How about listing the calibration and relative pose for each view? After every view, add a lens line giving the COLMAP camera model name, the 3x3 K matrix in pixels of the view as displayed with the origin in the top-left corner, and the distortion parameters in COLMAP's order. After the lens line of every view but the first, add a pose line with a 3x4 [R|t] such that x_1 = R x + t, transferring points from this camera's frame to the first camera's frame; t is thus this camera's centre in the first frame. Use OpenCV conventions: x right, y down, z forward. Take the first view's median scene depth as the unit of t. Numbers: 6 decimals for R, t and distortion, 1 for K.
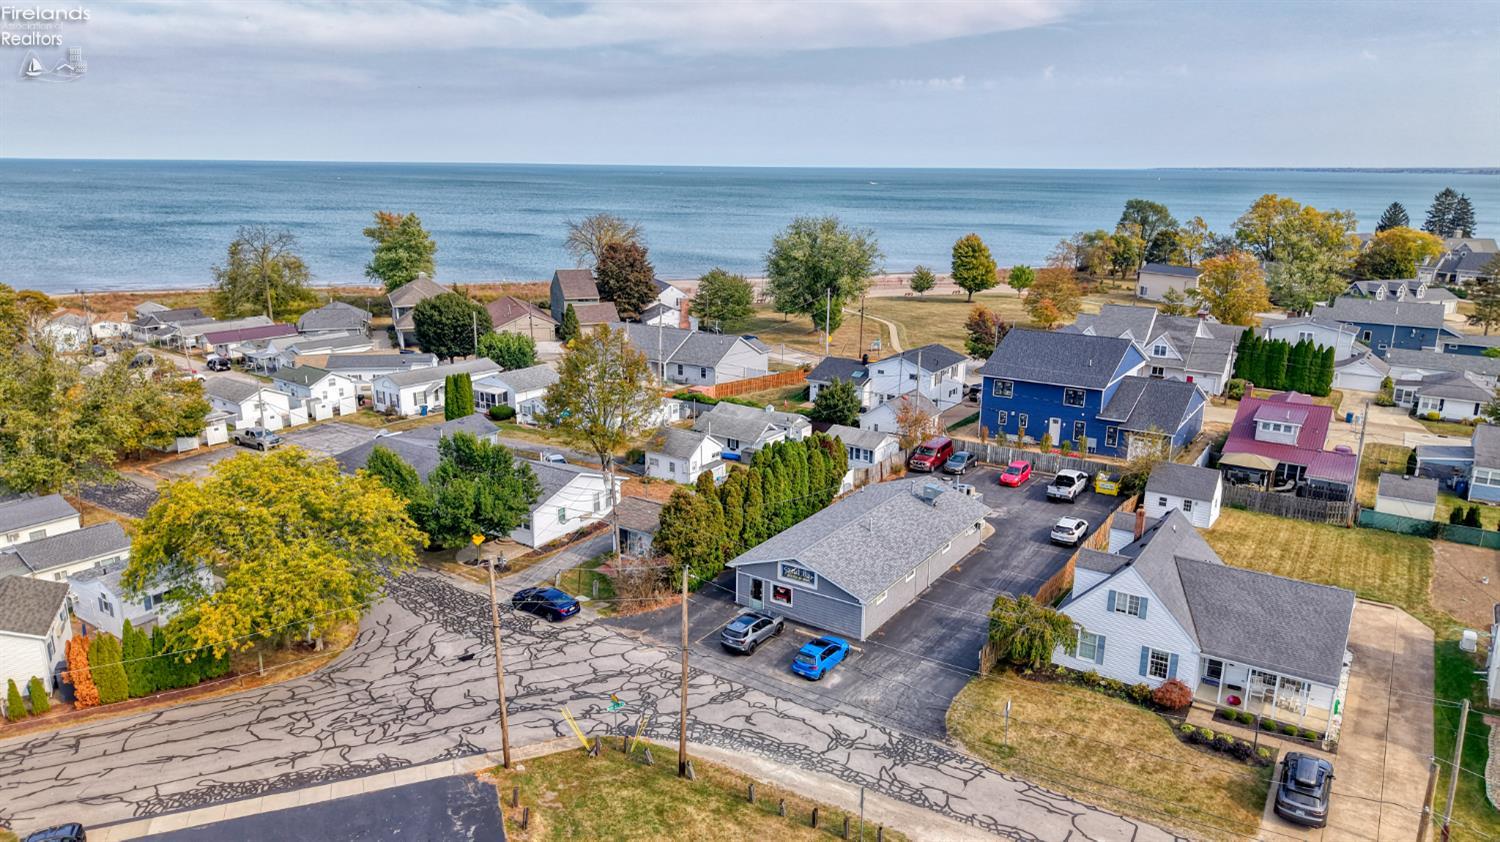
lens RADIAL K [[994.8, 0, 748.8], [0, 994.8, 427.4], [0, 0, 1]] dist [0.052630, -0.053791]
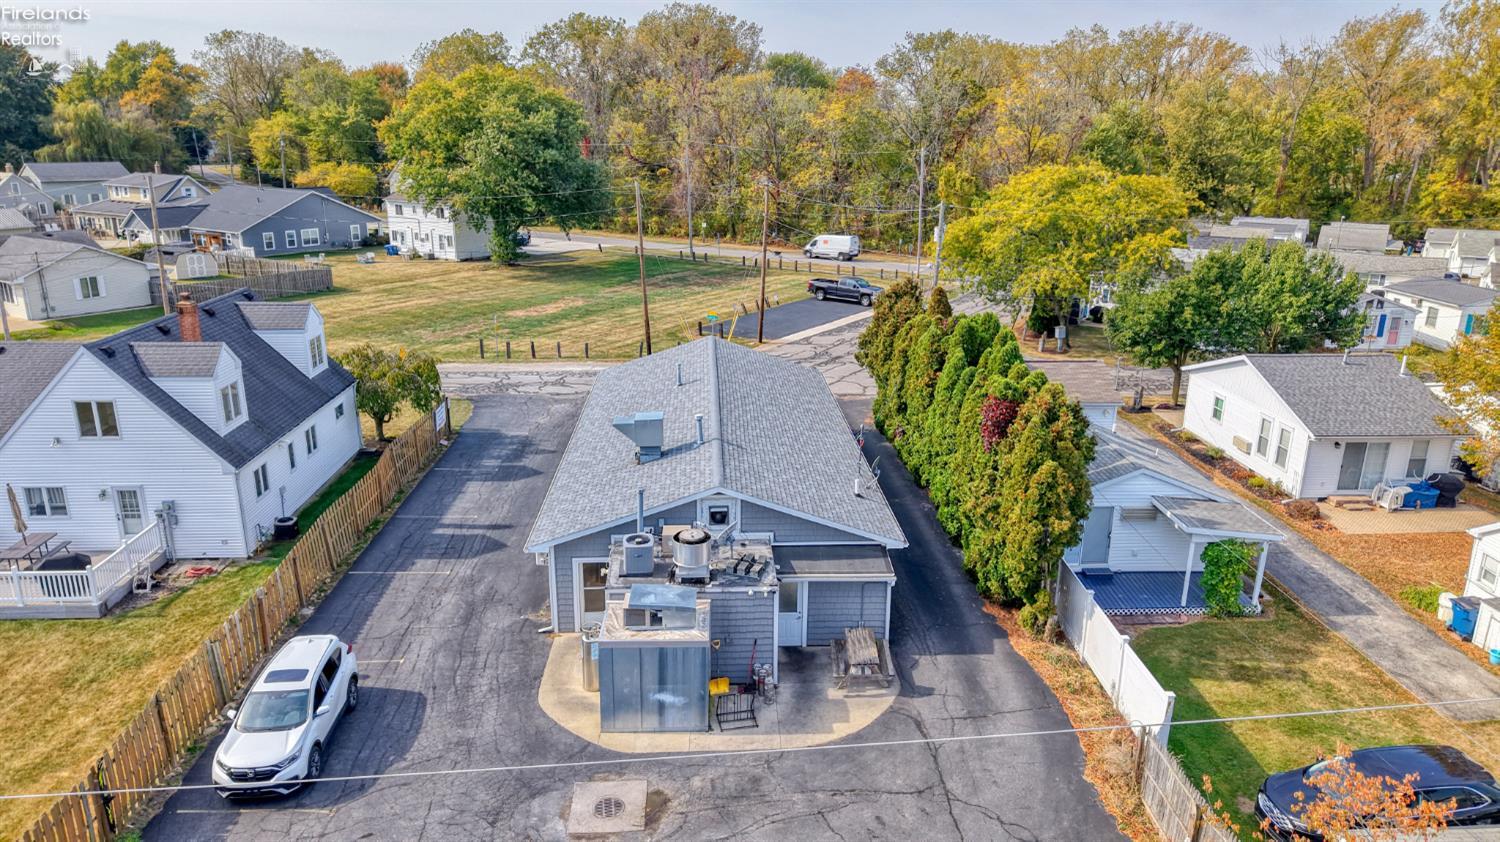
lens RADIAL K [[994.8, 0, 748.8], [0, 994.8, 427.4], [0, 0, 1]] dist [0.052630, -0.053791]
pose [[-0.803808, 0.155257, -0.574271, 0.467222], [-0.166497, 0.868049, 0.467728, -0.164998], [0.571114, 0.471579, -0.671895, 1.564685]]
